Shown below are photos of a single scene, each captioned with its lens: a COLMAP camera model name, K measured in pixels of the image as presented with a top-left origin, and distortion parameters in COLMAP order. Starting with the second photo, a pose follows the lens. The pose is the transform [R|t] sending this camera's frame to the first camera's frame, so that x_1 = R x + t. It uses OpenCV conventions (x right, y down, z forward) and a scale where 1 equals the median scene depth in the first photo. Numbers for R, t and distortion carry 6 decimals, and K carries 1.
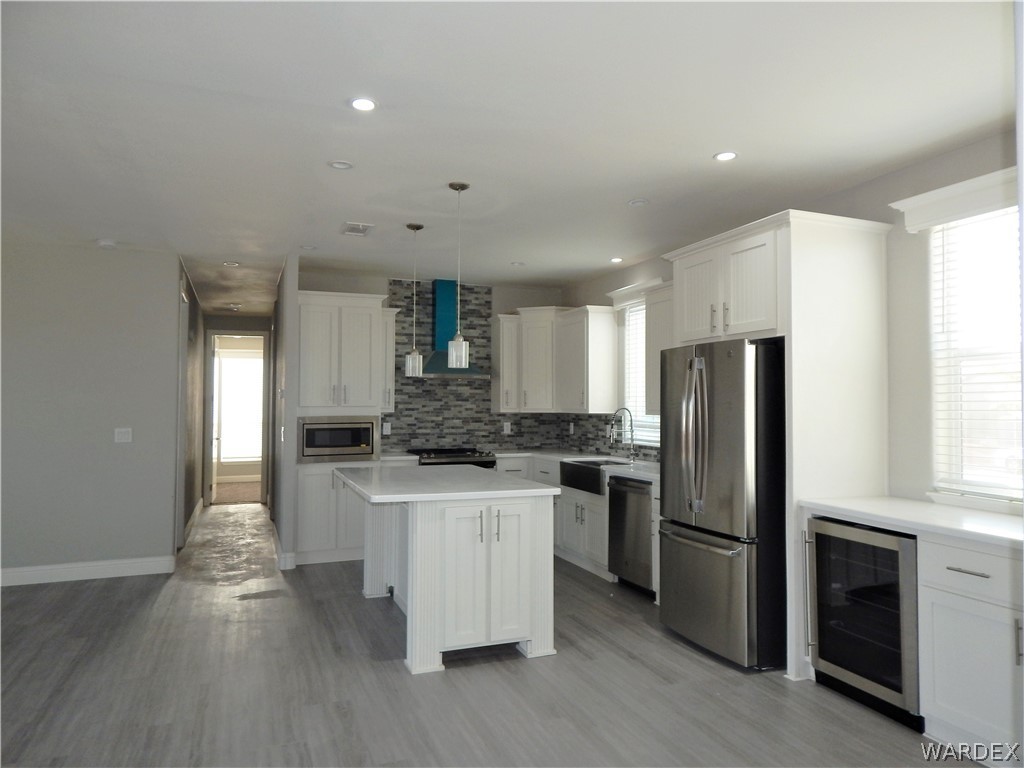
lens RADIAL K [[693.6, 0, 512.6], [0, 693.6, 375.4], [0, 0, 1]] dist [0.034270, -0.024586]
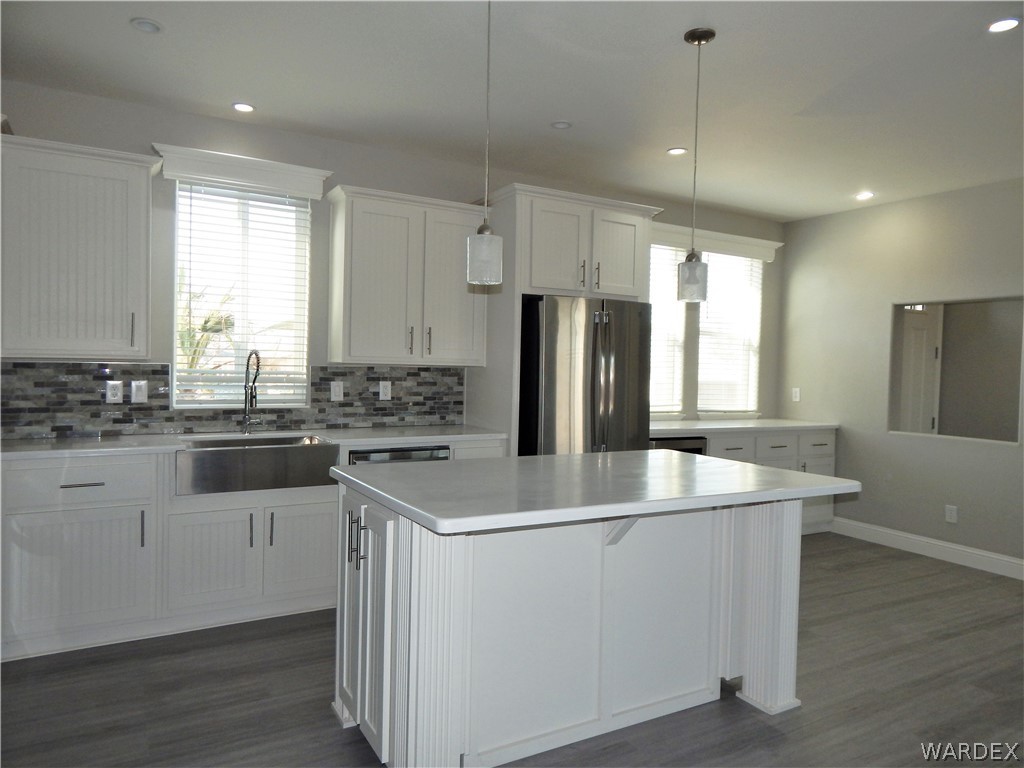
lens RADIAL K [[693.6, 0, 512.6], [0, 693.6, 375.4], [0, 0, 1]] dist [0.034270, -0.024586]
pose [[-0.155814, -0.018600, 0.987611, -0.779795], [-0.063297, 0.997956, 0.008809, 0.073230], [-0.985756, -0.061141, -0.156673, 1.335249]]
